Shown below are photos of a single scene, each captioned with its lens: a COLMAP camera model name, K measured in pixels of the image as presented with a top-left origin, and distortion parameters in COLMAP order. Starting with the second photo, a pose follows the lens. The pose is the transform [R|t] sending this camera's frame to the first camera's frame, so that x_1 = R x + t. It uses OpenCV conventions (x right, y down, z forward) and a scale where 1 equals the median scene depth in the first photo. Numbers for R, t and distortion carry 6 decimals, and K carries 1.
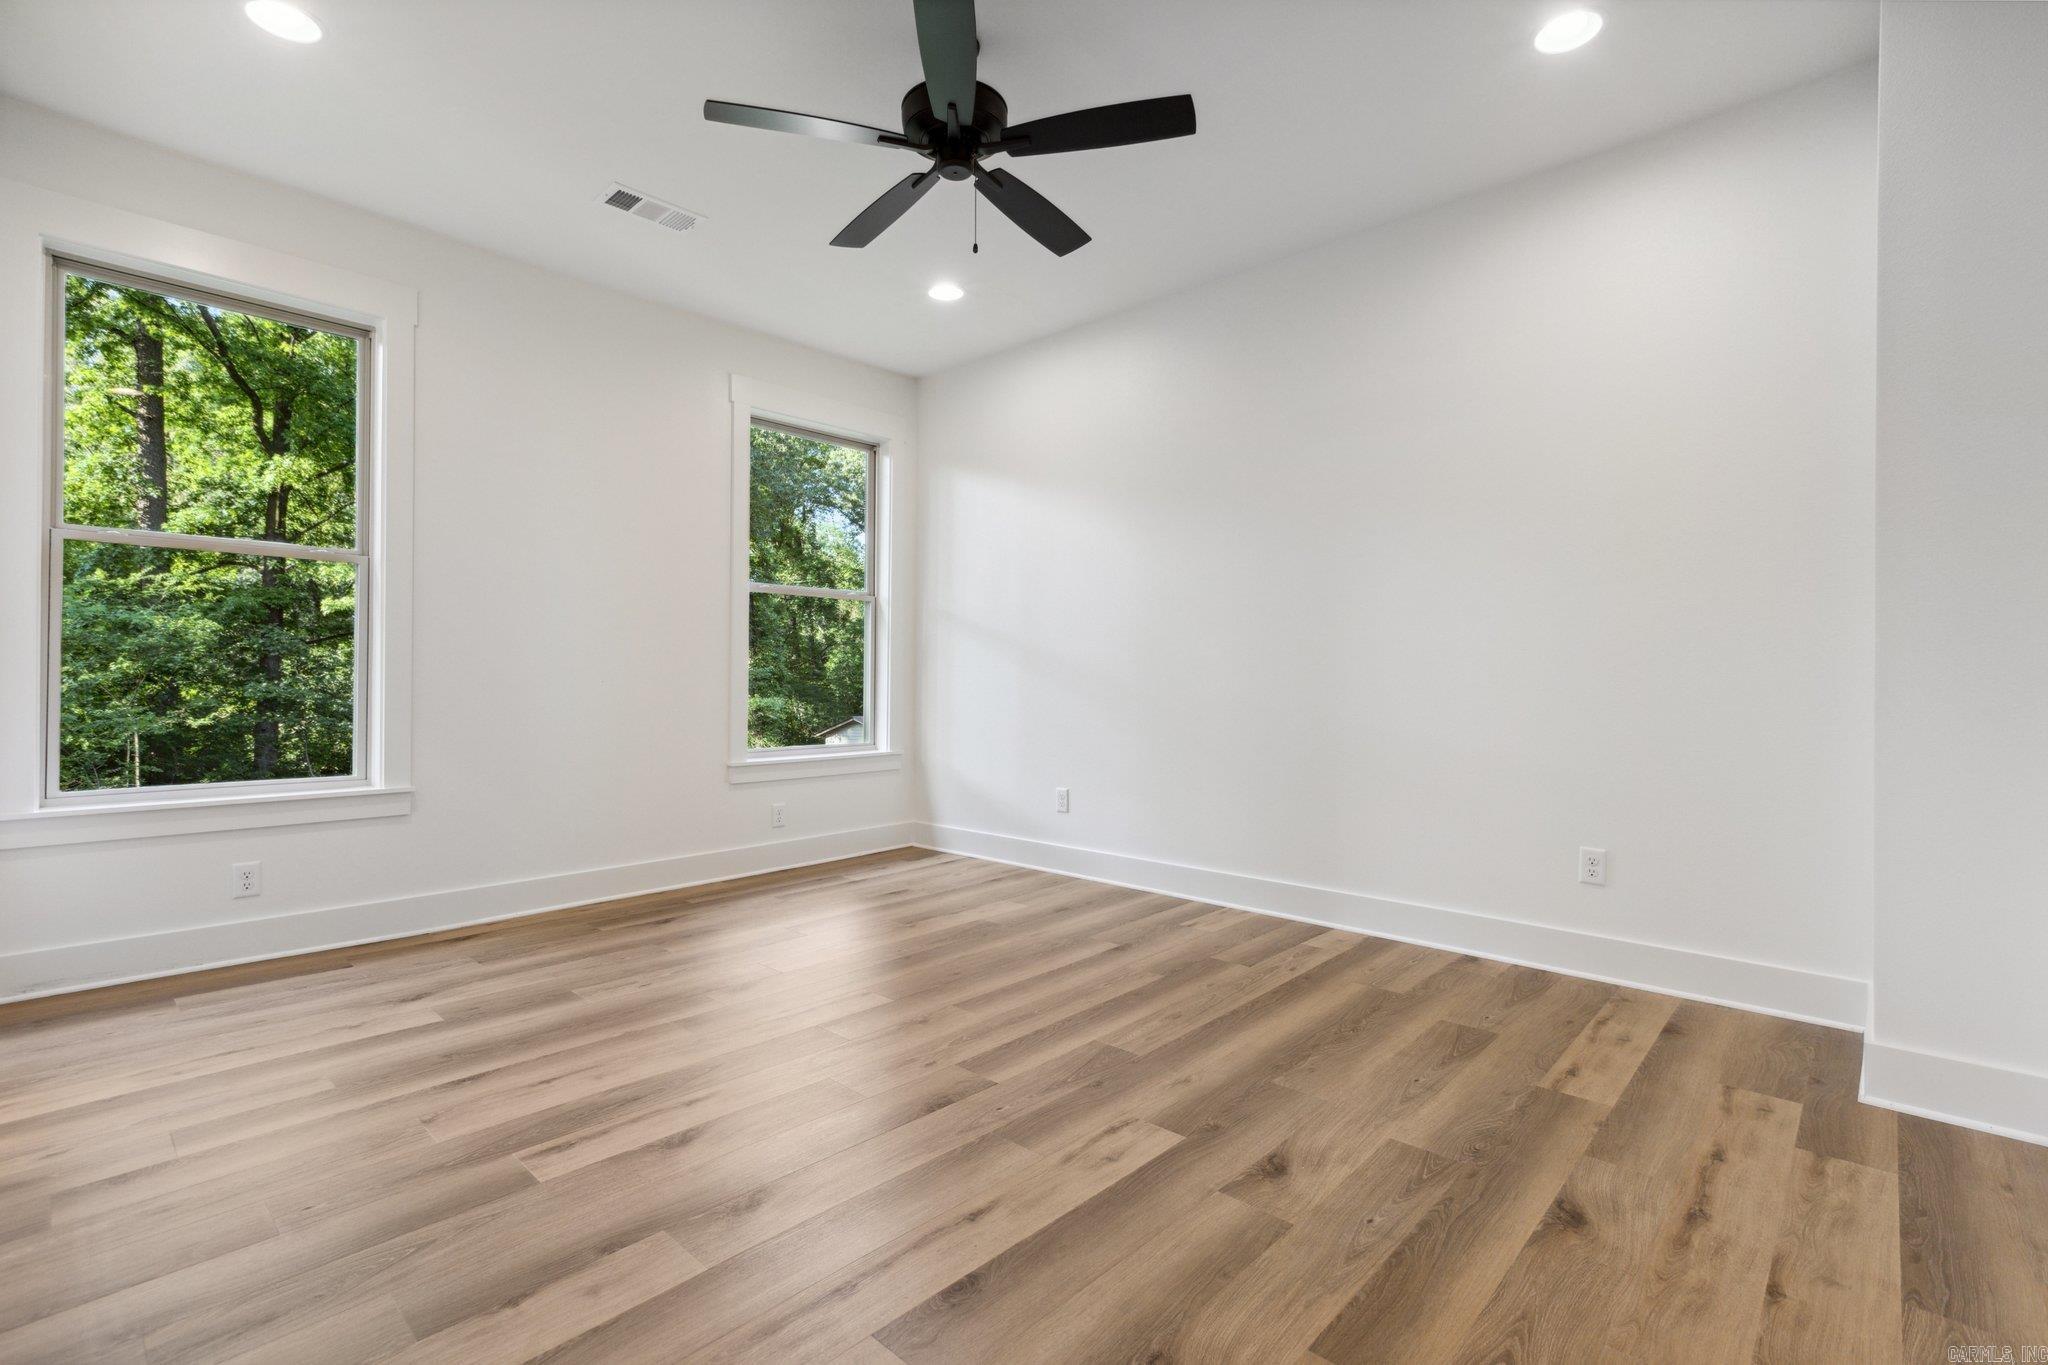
lens RADIAL K [[928.4, 0, 1024.0], [0, 928.4, 682.5], [0, 0, 1]] dist [0.002504, 0.000206]
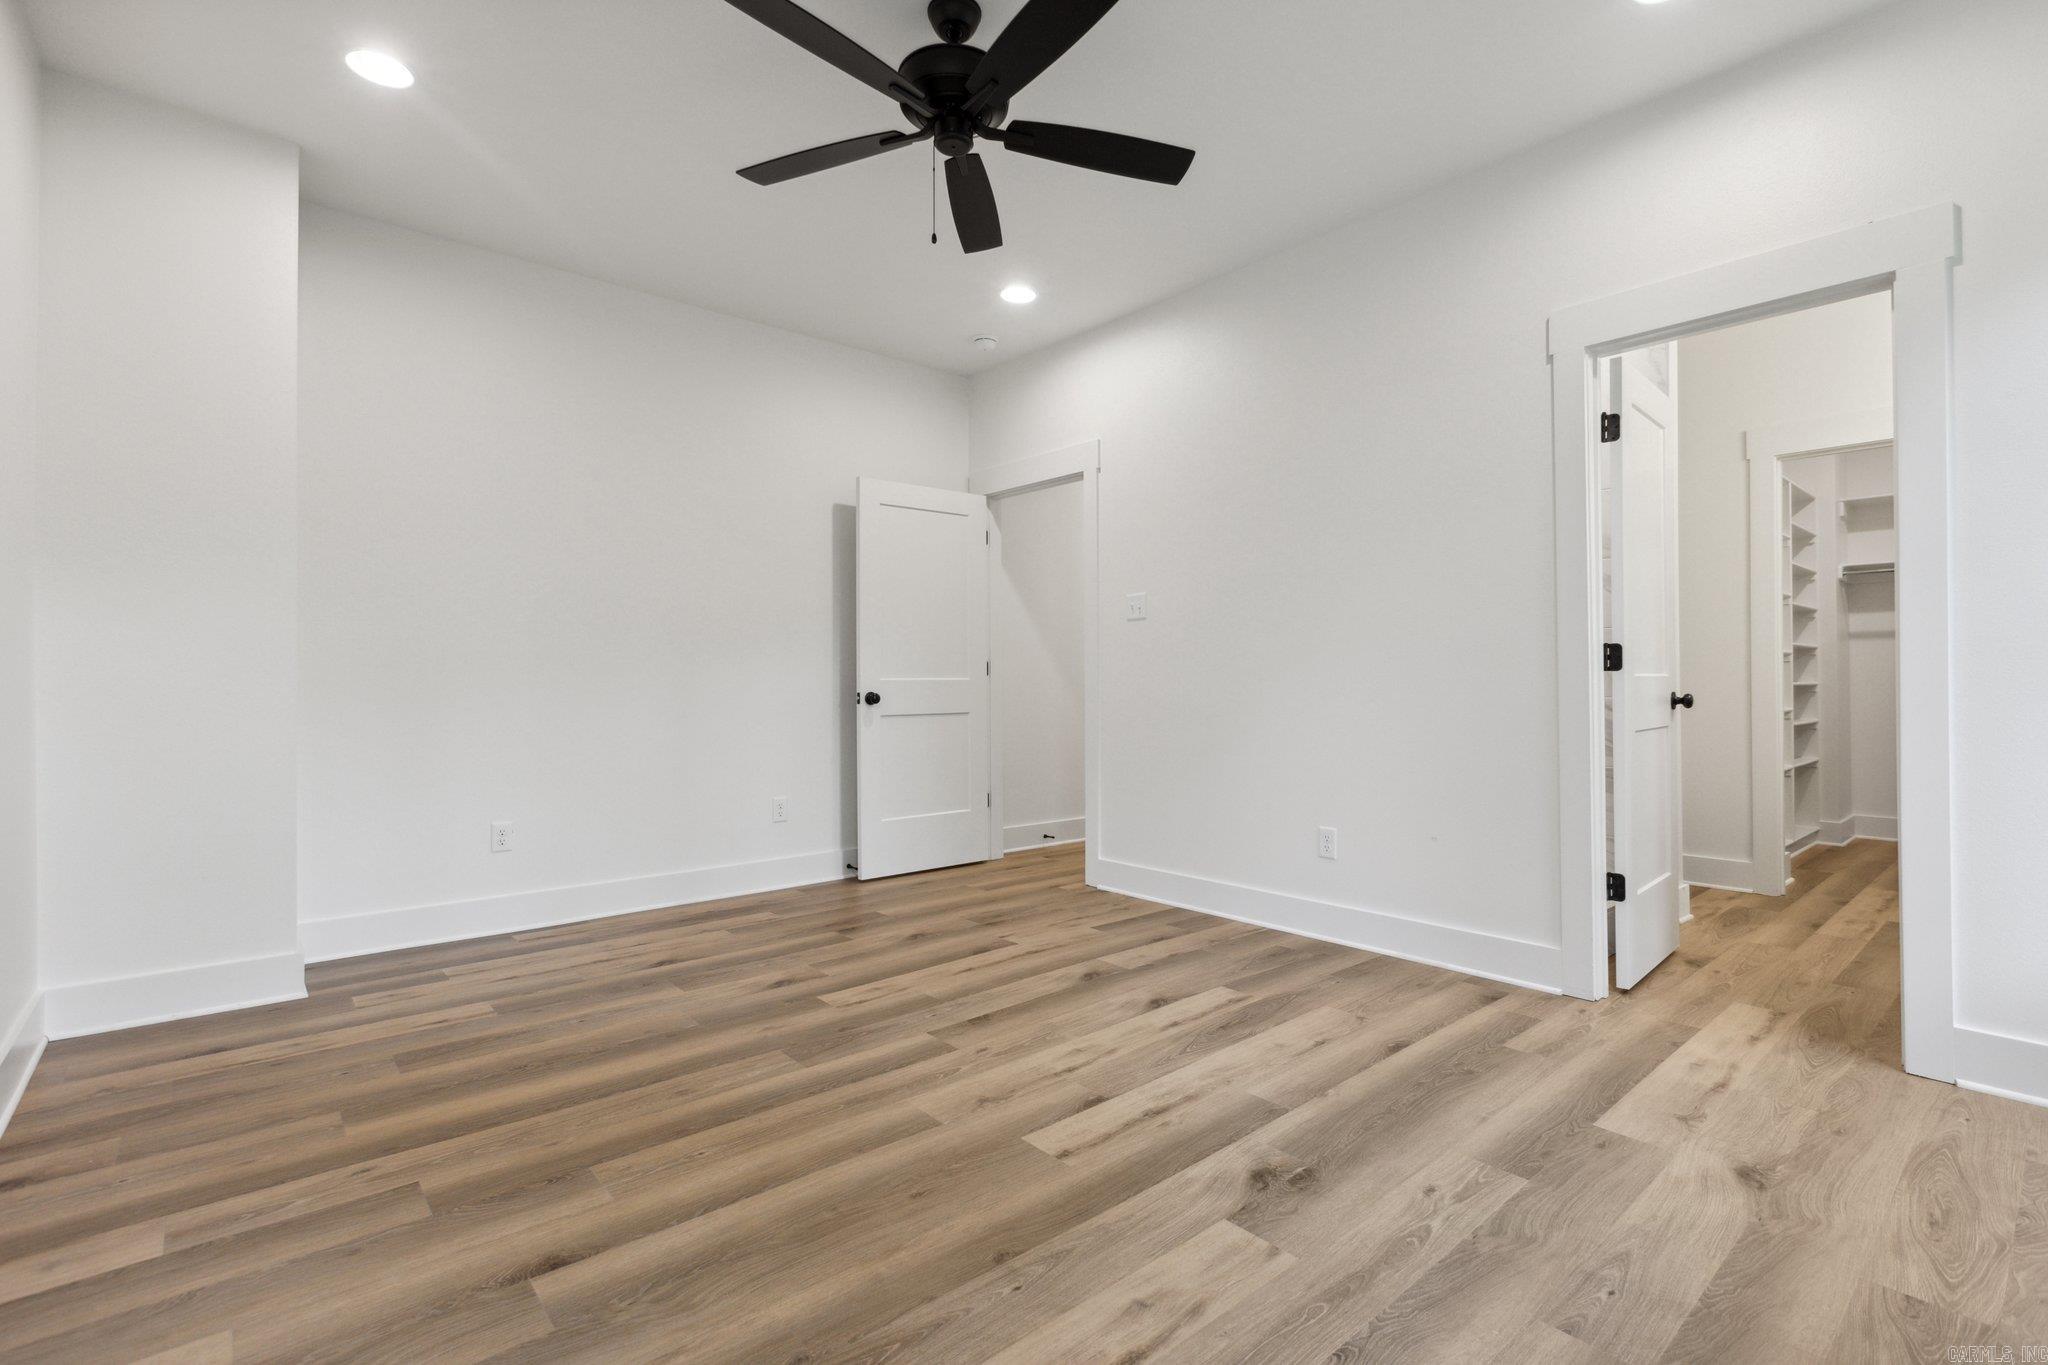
lens RADIAL K [[928.4, 0, 1024.0], [0, 928.4, 682.5], [0, 0, 1]] dist [0.002504, 0.000206]
pose [[-0.994244, -0.001179, 0.107134, -0.255814], [-0.000881, 0.999996, 0.002824, -0.010410], [-0.107136, 0.002713, -0.994241, 2.003164]]
